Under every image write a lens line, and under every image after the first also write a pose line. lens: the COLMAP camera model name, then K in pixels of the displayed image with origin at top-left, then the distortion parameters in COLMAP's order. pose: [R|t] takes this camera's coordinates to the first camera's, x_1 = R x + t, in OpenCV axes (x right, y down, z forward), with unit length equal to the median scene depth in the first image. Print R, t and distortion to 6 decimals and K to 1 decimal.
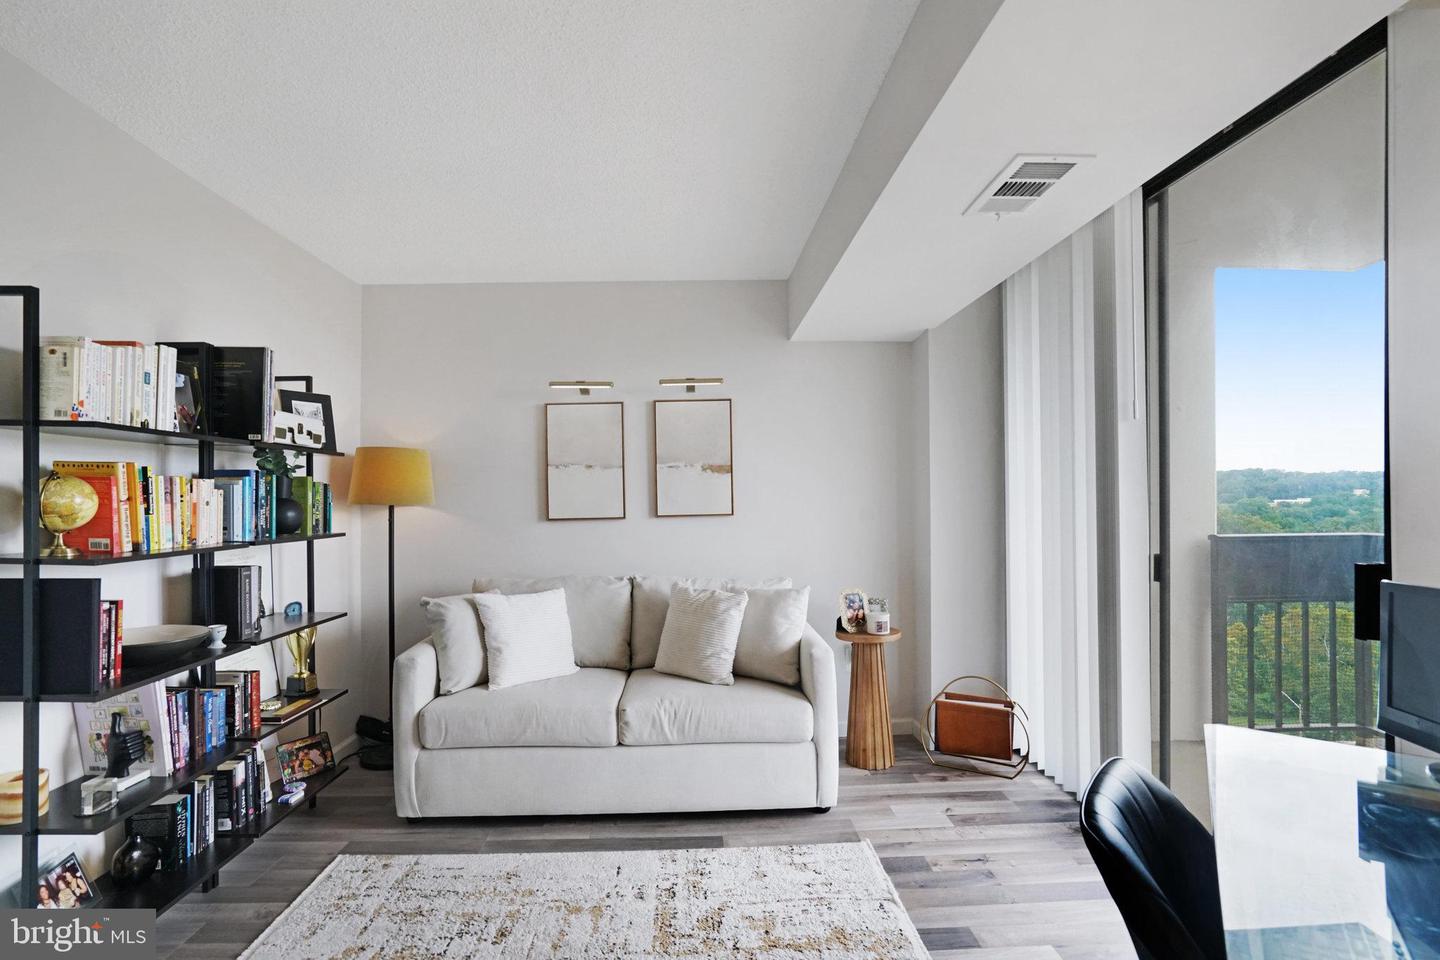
lens RADIAL K [[669.9, 0, 705.3], [0, 669.9, 495.8], [0, 0, 1]] dist [-0.051438, 0.011291]
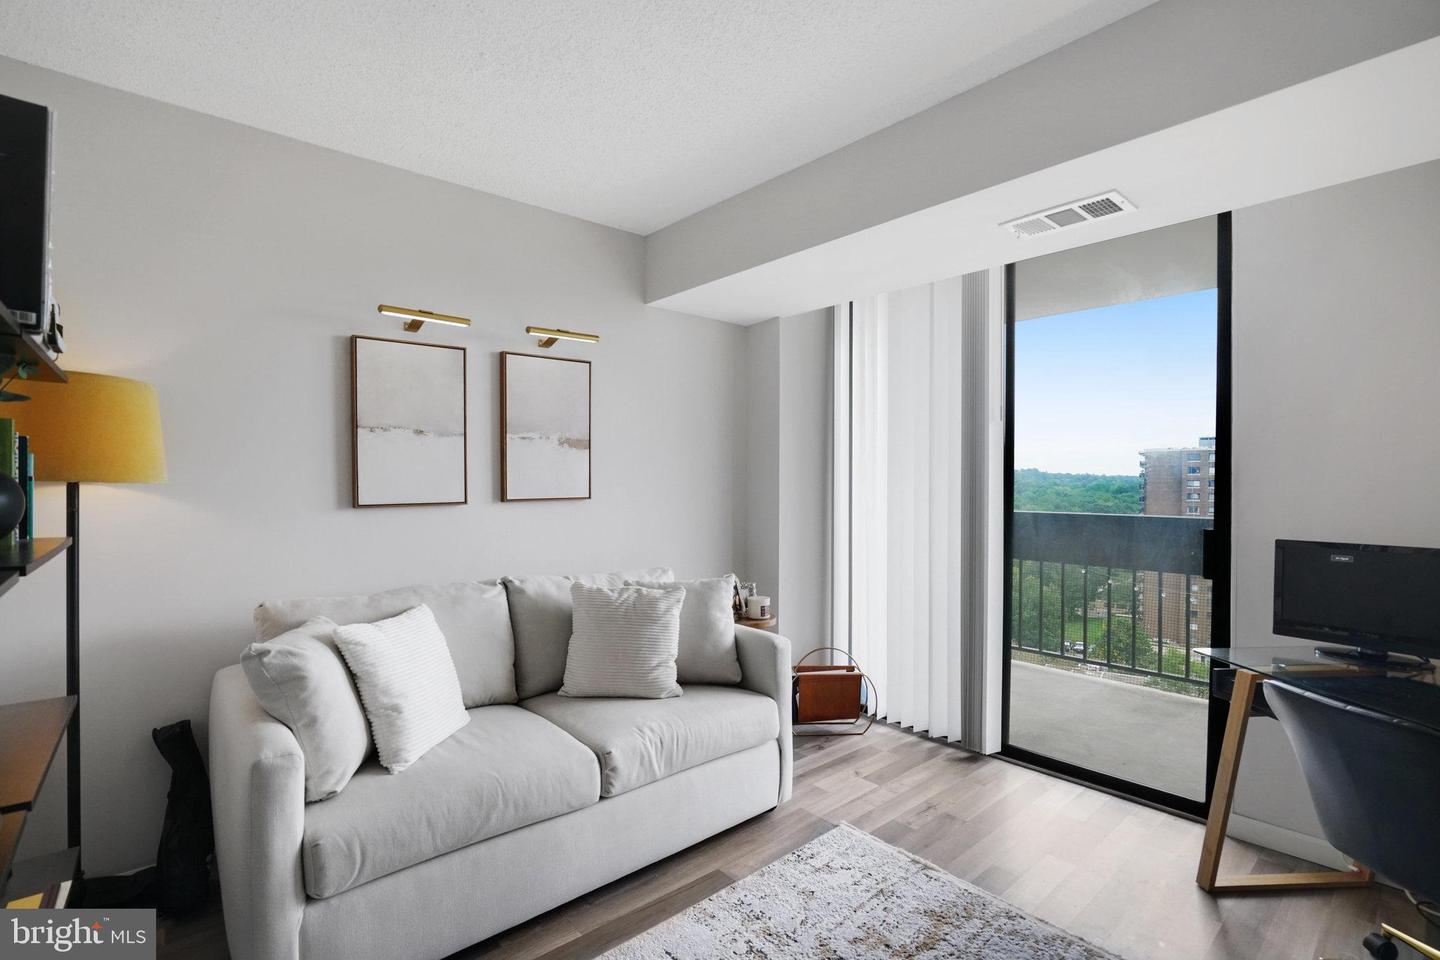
lens RADIAL K [[669.9, 0, 719.6], [0, 669.9, 491.1], [0, 0, 1]] dist [-0.051438, 0.011291]
pose [[0.770838, 0.004403, 0.637016, -0.467847], [-0.015413, 0.999812, 0.011740, 0.008366], [-0.636844, -0.018868, 0.770761, 0.305688]]
